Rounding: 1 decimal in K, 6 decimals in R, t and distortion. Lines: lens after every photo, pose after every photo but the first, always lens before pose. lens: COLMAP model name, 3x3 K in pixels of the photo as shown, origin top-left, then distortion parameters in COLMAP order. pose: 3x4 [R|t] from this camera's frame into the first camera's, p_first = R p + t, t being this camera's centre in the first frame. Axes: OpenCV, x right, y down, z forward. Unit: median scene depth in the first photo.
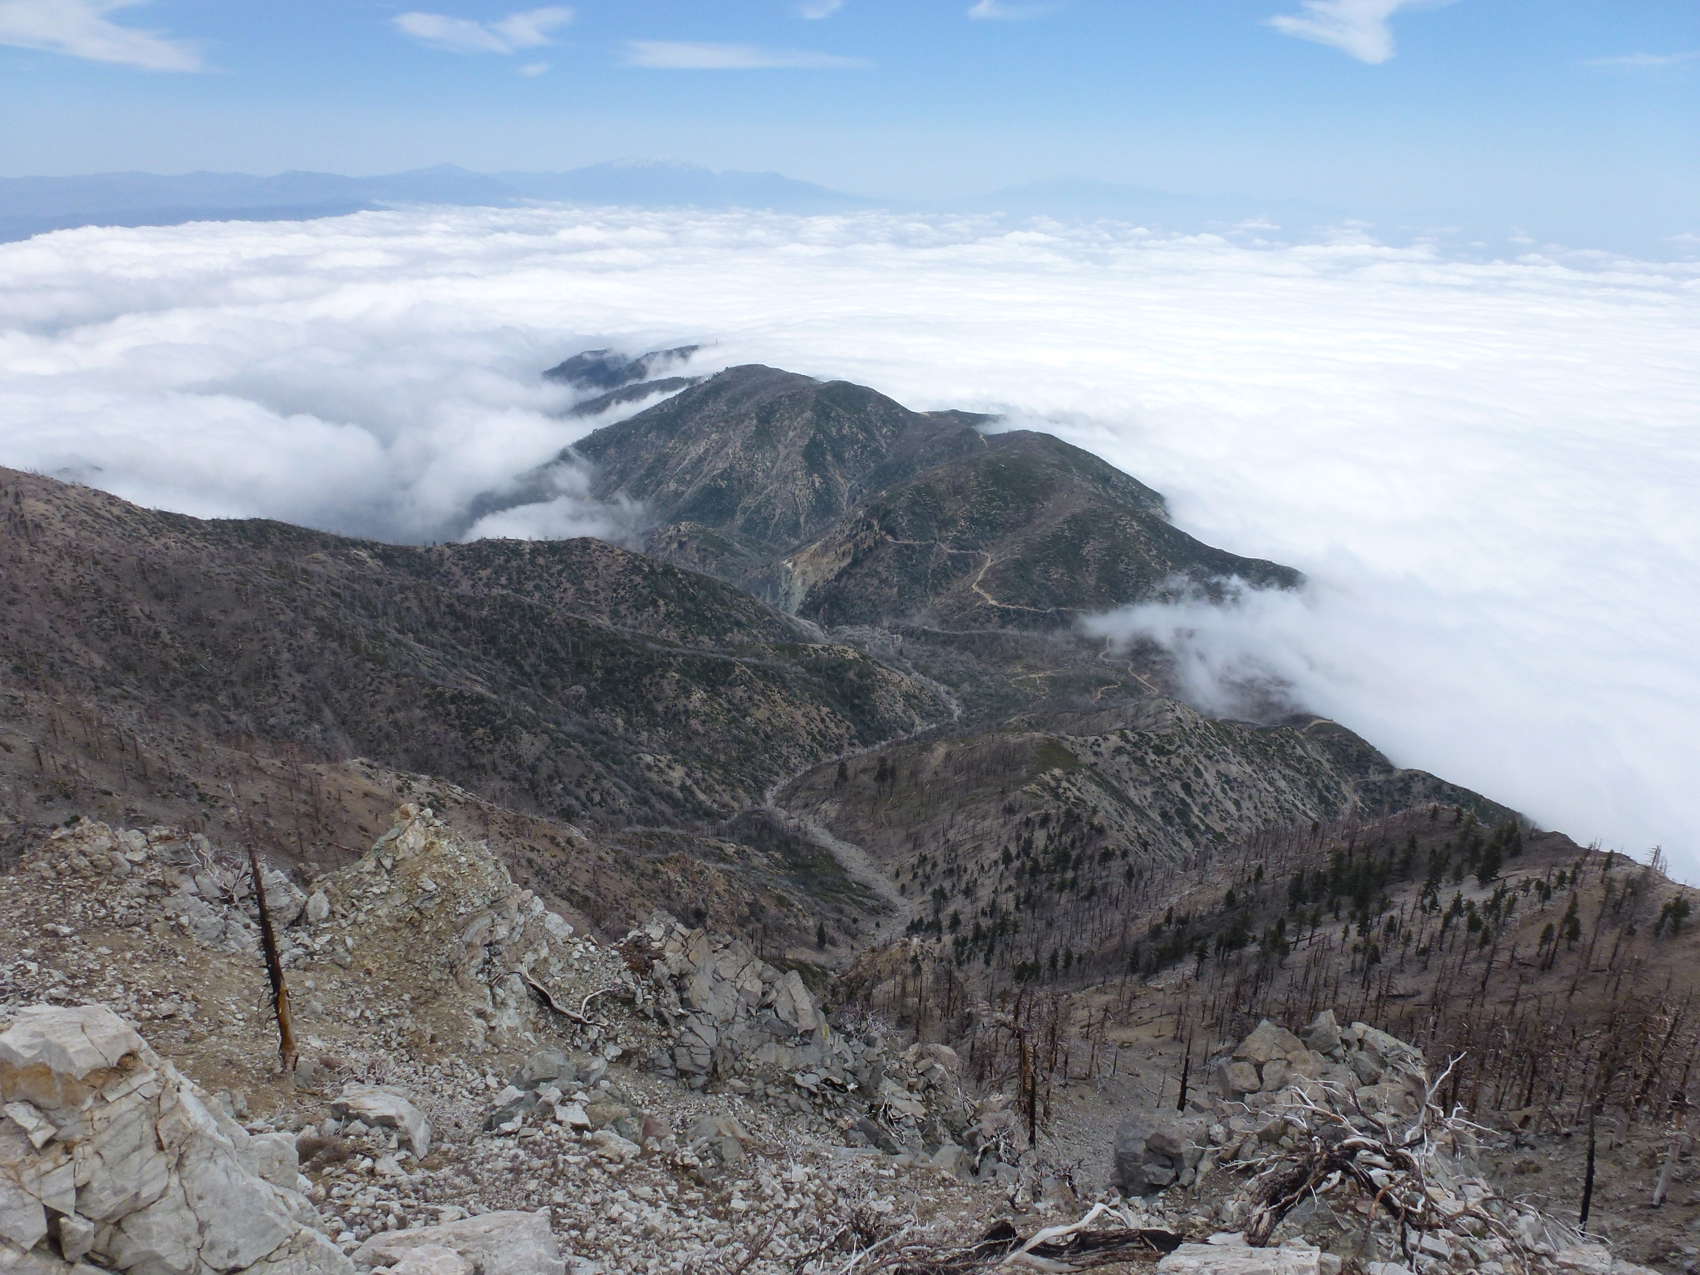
lens RADIAL K [[1251.8, 0, 850.0], [0, 1251.8, 637.5], [0, 0, 1]] dist [-0.048633, 0.004442]
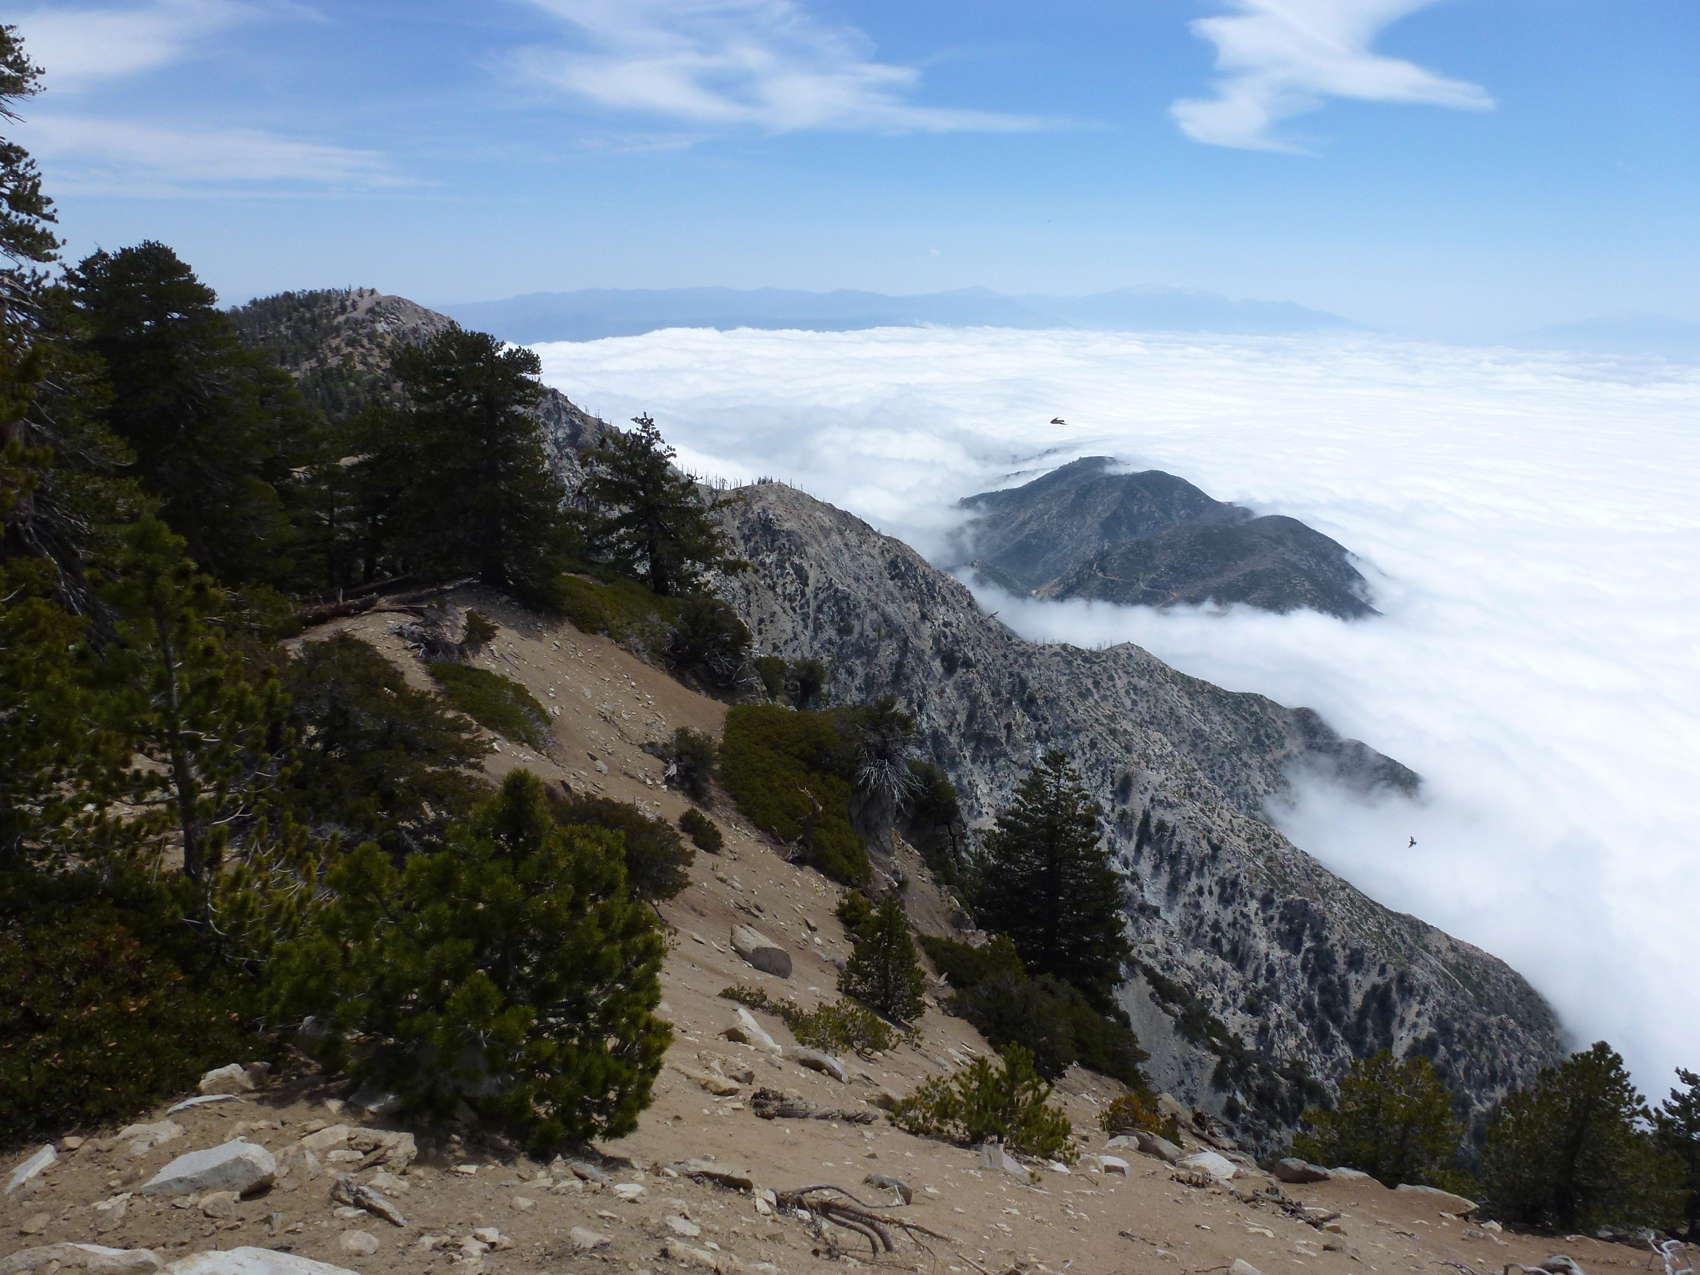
lens RADIAL K [[1202.2, 0, 850.0], [0, 1202.2, 637.5], [0, 0, 1]] dist [-0.076655, 0.030472]
pose [[0.927478, 0.114230, -0.356001, 0.506595], [-0.142230, 0.988392, -0.053401, 0.187419], [0.345769, 0.100162, 0.932958, -0.506572]]
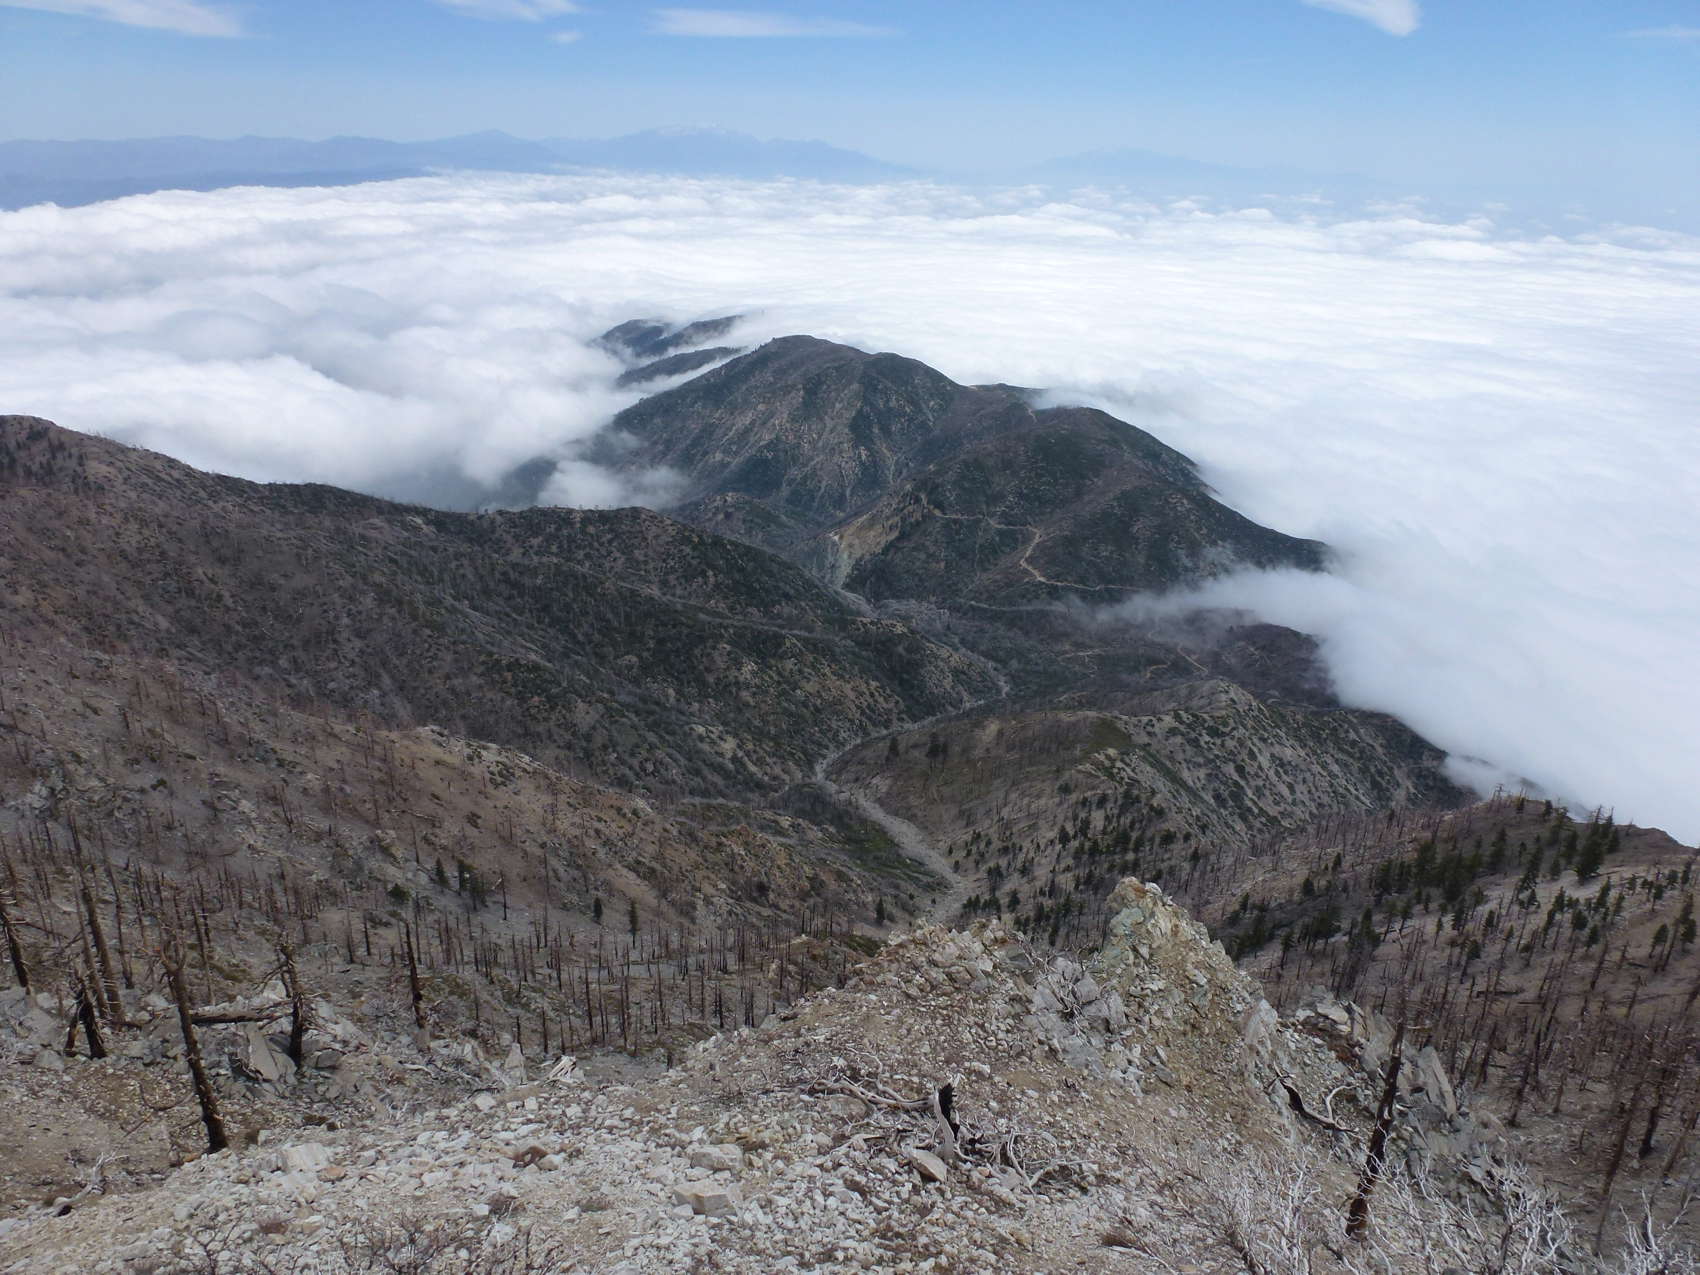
lens RADIAL K [[1251.8, 0, 850.0], [0, 1251.8, 637.5], [0, 0, 1]] dist [-0.048633, 0.004442]
pose [[0.999366, 0.018737, -0.030290, -0.012380], [-0.018075, 0.999595, 0.021984, -0.001183], [0.030690, -0.021423, 0.999299, 0.002778]]
